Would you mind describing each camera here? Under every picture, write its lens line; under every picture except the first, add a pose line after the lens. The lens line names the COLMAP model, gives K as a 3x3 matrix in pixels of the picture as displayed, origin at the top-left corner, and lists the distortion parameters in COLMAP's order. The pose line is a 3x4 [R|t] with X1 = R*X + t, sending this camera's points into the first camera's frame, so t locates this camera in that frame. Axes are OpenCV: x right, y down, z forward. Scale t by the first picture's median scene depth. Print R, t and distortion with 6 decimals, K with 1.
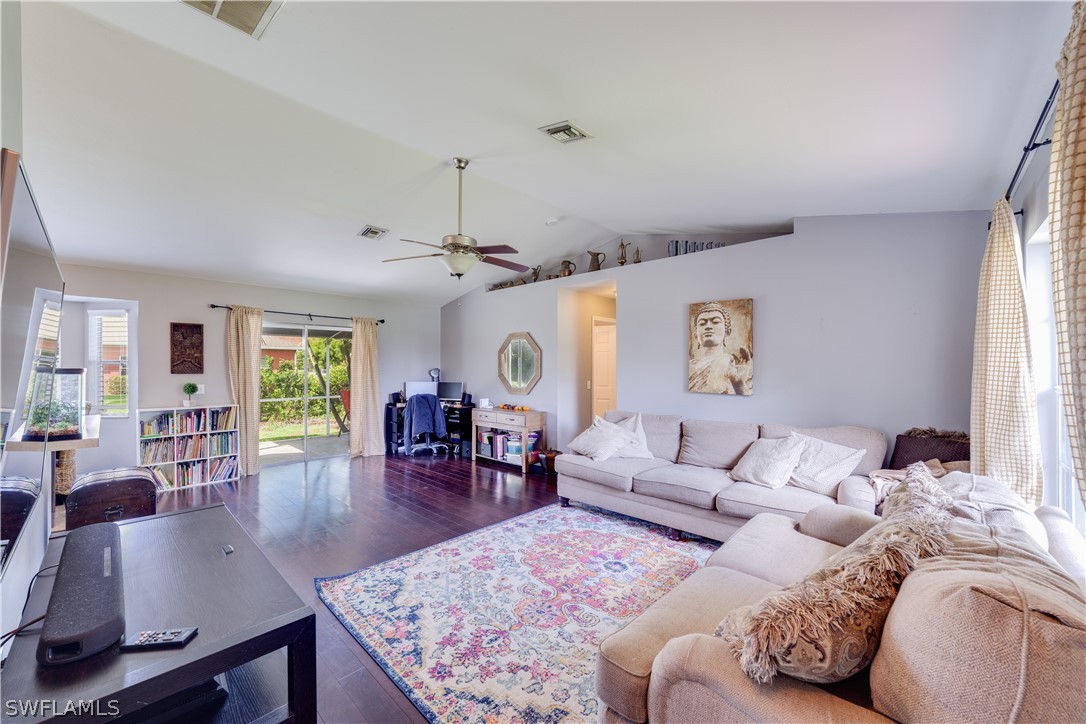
lens RADIAL K [[419.8, 0, 537.0], [0, 419.8, 365.6], [0, 0, 1]] dist [-0.007003, 0.000685]
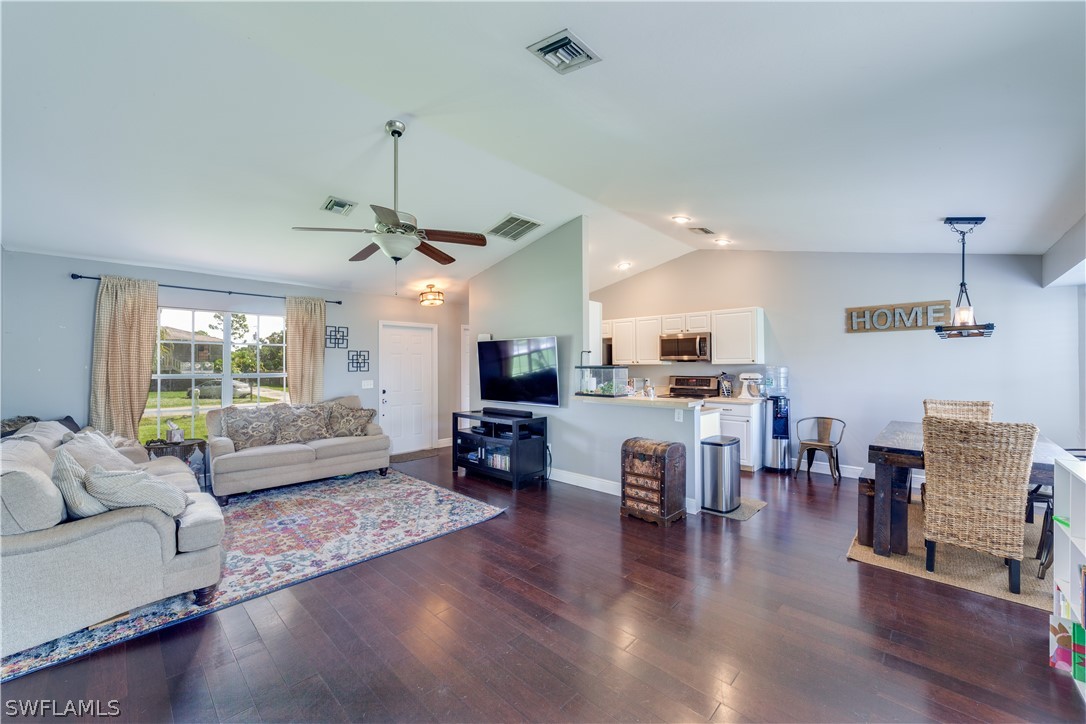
lens RADIAL K [[419.8, 0, 537.0], [0, 419.8, 365.6], [0, 0, 1]] dist [-0.007003, 0.000685]
pose [[-0.999992, 0.001548, 0.003687, -0.540675], [0.001549, 0.999999, 0.000440, 0.000332], [-0.003687, 0.000446, -0.999993, 2.108958]]
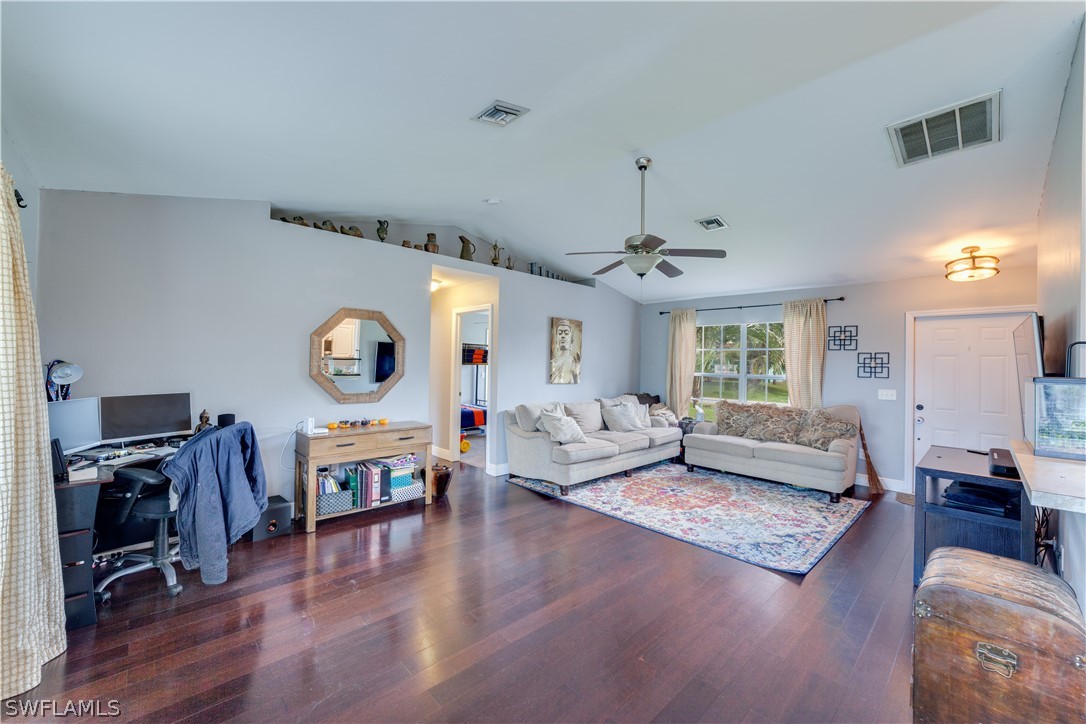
lens RADIAL K [[430.4, 0, 541.5], [0, 430.4, 356.0], [0, 0, 1]] dist [-0.010804, 0.000211]
pose [[0.033745, 0.019025, 0.999249, -1.384136], [-0.022546, 0.999579, -0.018269, 0.002359], [-0.999176, -0.021912, 0.034159, 1.366068]]
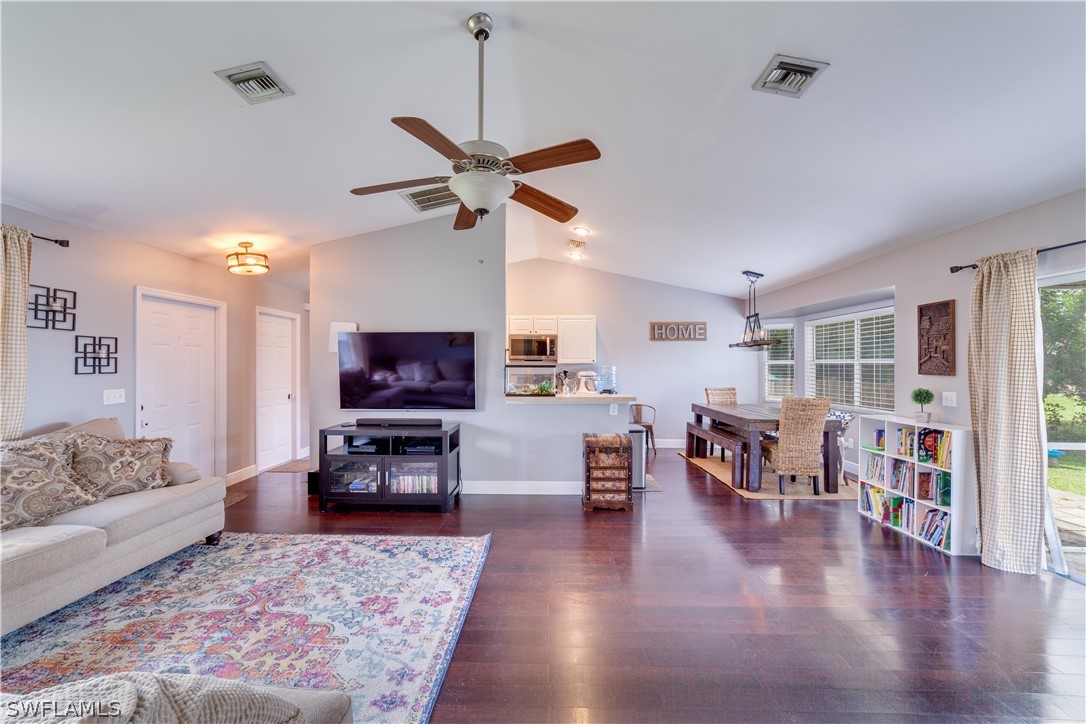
lens RADIAL K [[419.8, 0, 537.0], [0, 419.8, 365.6], [0, 0, 1]] dist [-0.007003, 0.000685]
pose [[-0.741552, 0.000615, -0.670895, 0.180278], [-0.000424, 0.999999, 0.001386, 0.003562], [0.670895, 0.001312, -0.741551, 1.706706]]
